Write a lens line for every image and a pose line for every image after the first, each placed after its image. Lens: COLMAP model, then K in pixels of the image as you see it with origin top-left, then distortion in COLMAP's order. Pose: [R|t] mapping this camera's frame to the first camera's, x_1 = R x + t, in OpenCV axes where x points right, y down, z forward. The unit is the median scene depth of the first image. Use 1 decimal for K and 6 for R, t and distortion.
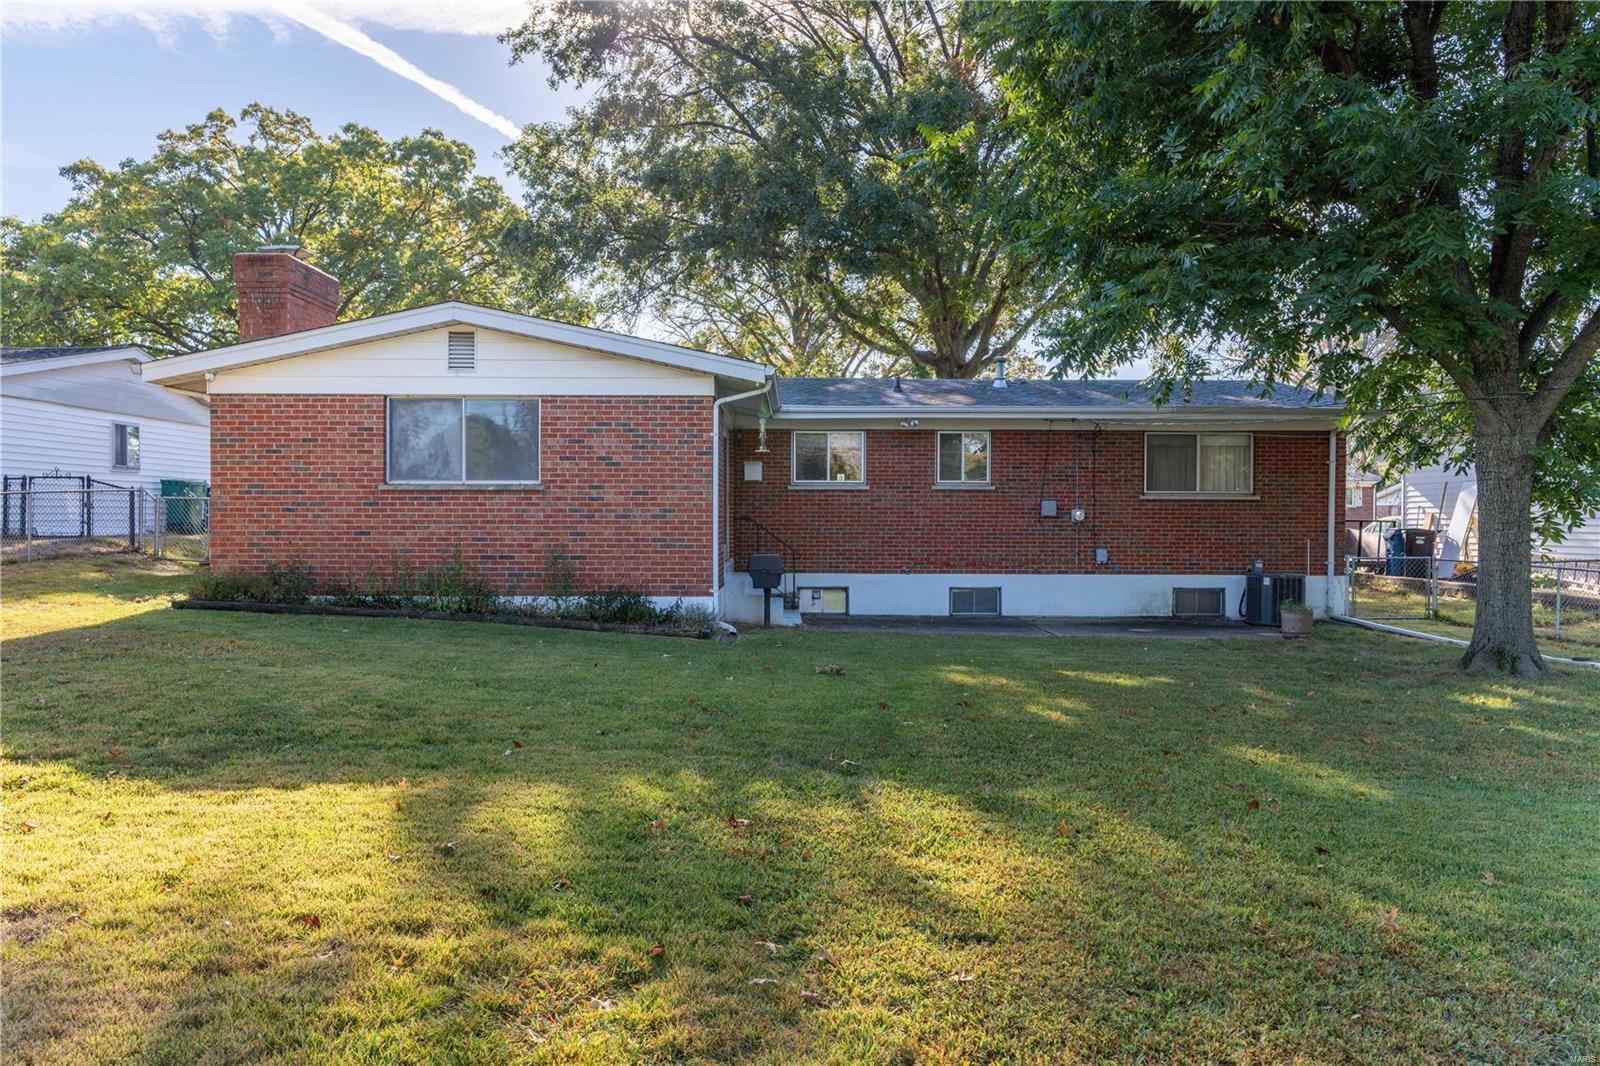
lens RADIAL K [[1136.5, 0, 800.0], [0, 1136.5, 533.0], [0, 0, 1]] dist [-0.007854, -0.001248]
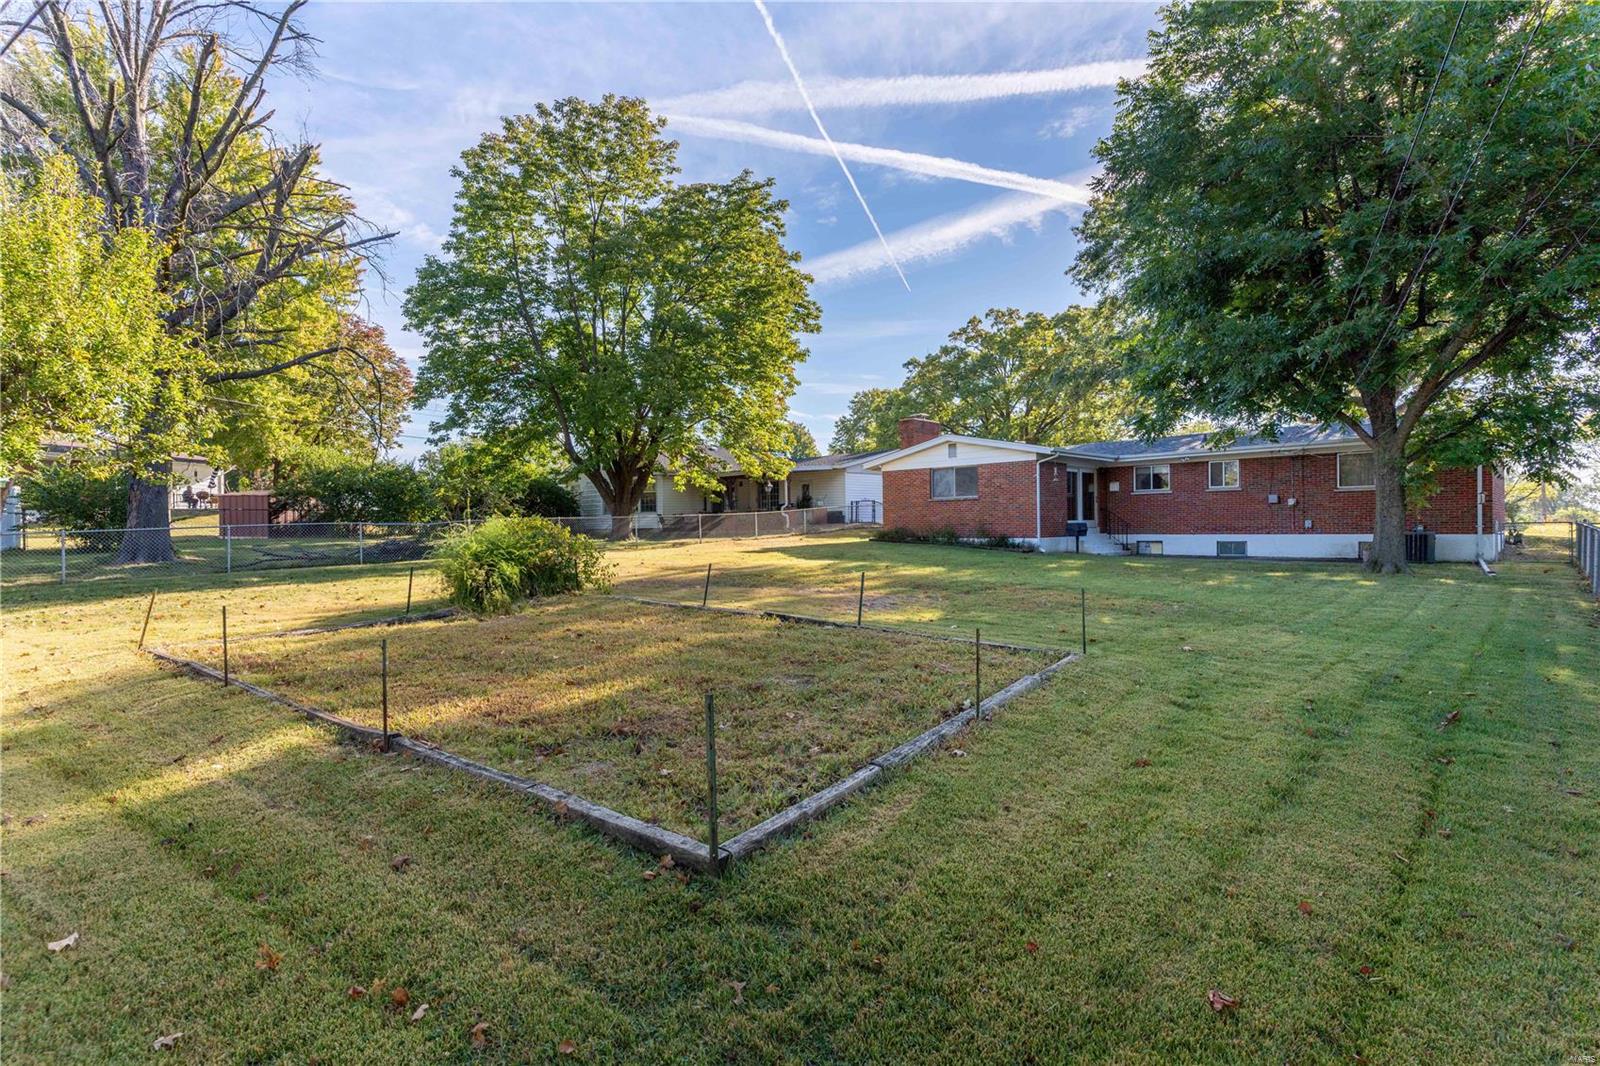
lens RADIAL K [[750.2, 0, 800.0], [0, 750.2, 533.0], [0, 0, 1]] dist [-0.002155, 0.000147]
pose [[0.704269, -0.005742, -0.709910, 0.541836], [0.006296, 0.999978, -0.001841, 0.031706], [0.709906, -0.003173, 0.704290, -0.413235]]
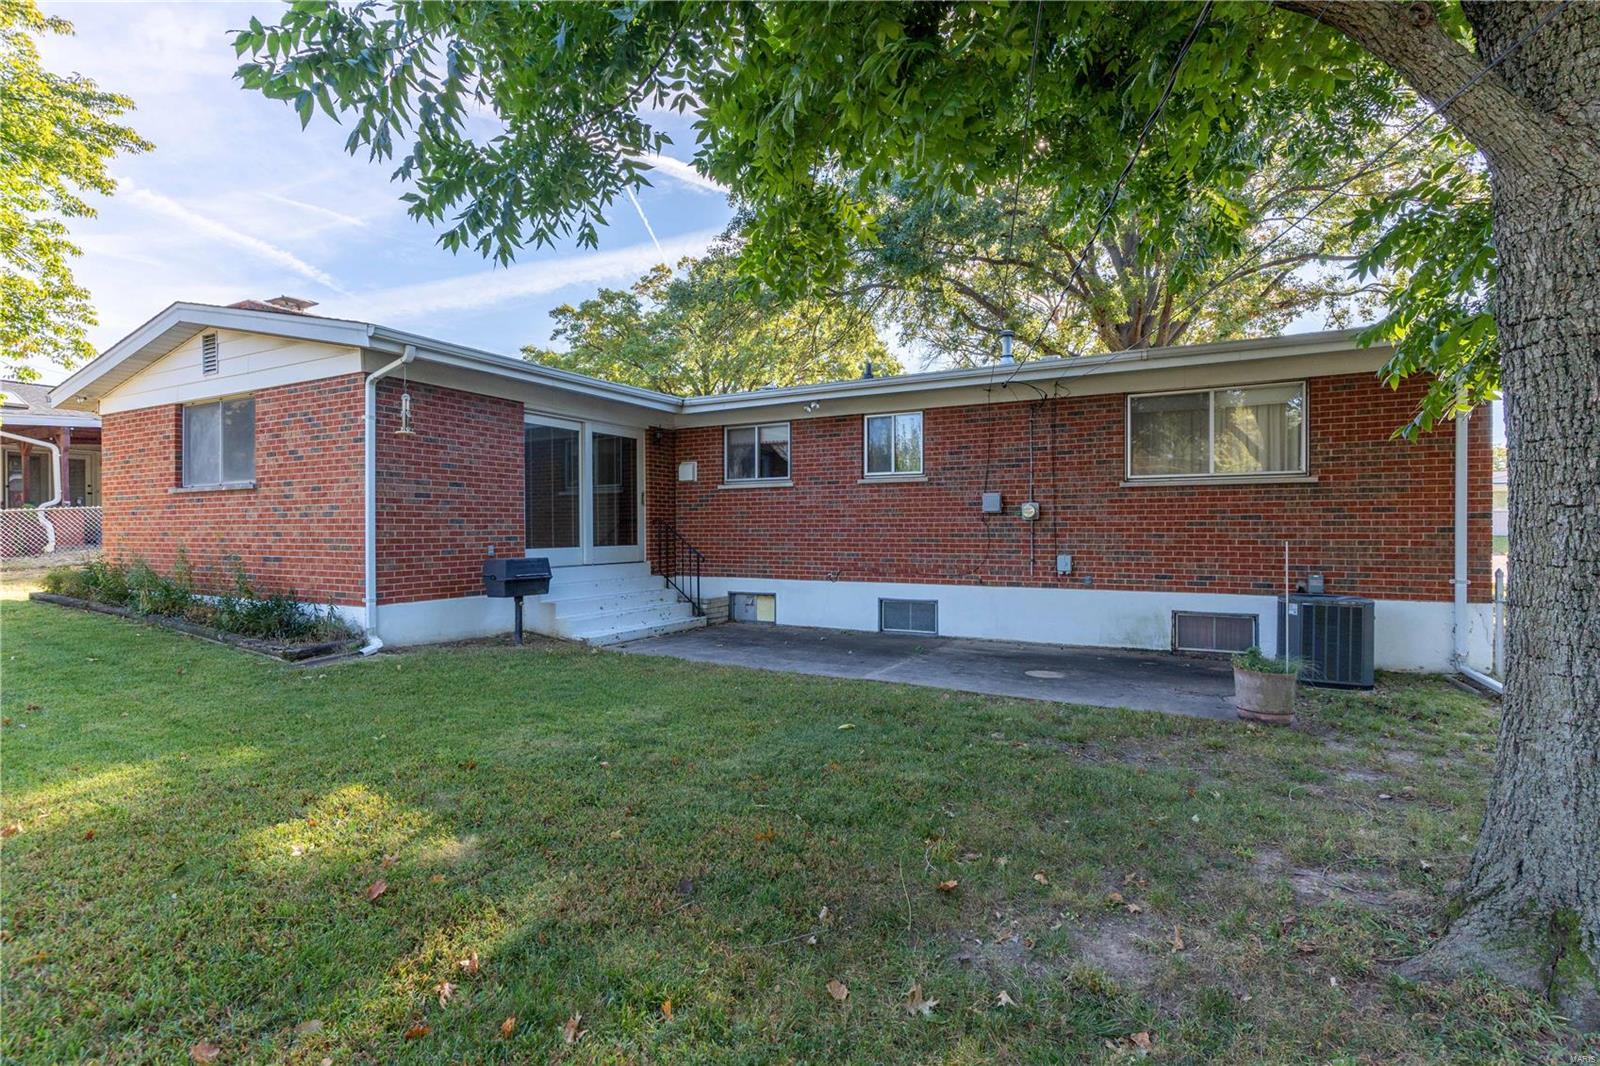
lens RADIAL K [[750.2, 0, 800.0], [0, 750.2, 533.0], [0, 0, 1]] dist [-0.002155, 0.000147]
pose [[0.879705, -0.003814, -0.475505, 0.347481], [0.000127, 0.999970, -0.007785, 0.003454], [0.475520, 0.006788, 0.879679, 0.478826]]
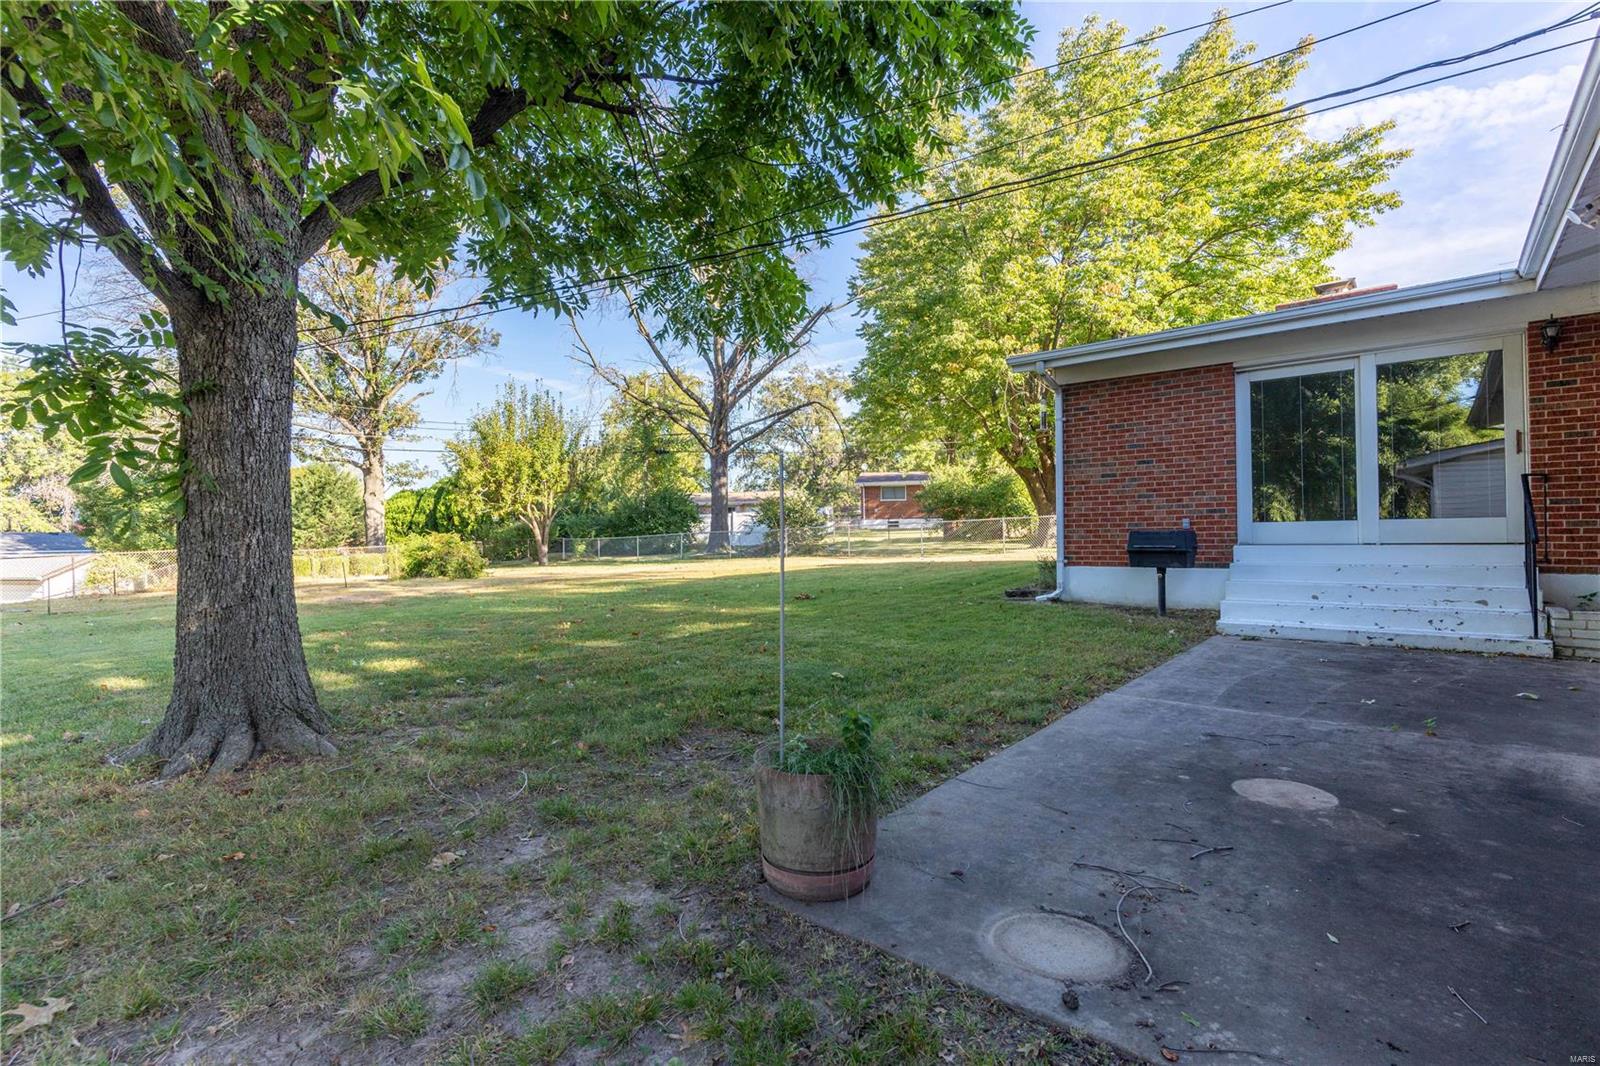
lens RADIAL K [[750.2, 0, 800.0], [0, 750.2, 533.0], [0, 0, 1]] dist [-0.002155, 0.000147]
pose [[-0.659552, 0.038732, -0.750660, 0.454183], [0.023887, 0.999247, 0.030570, -0.002981], [0.751279, 0.002232, -0.659981, 0.895609]]
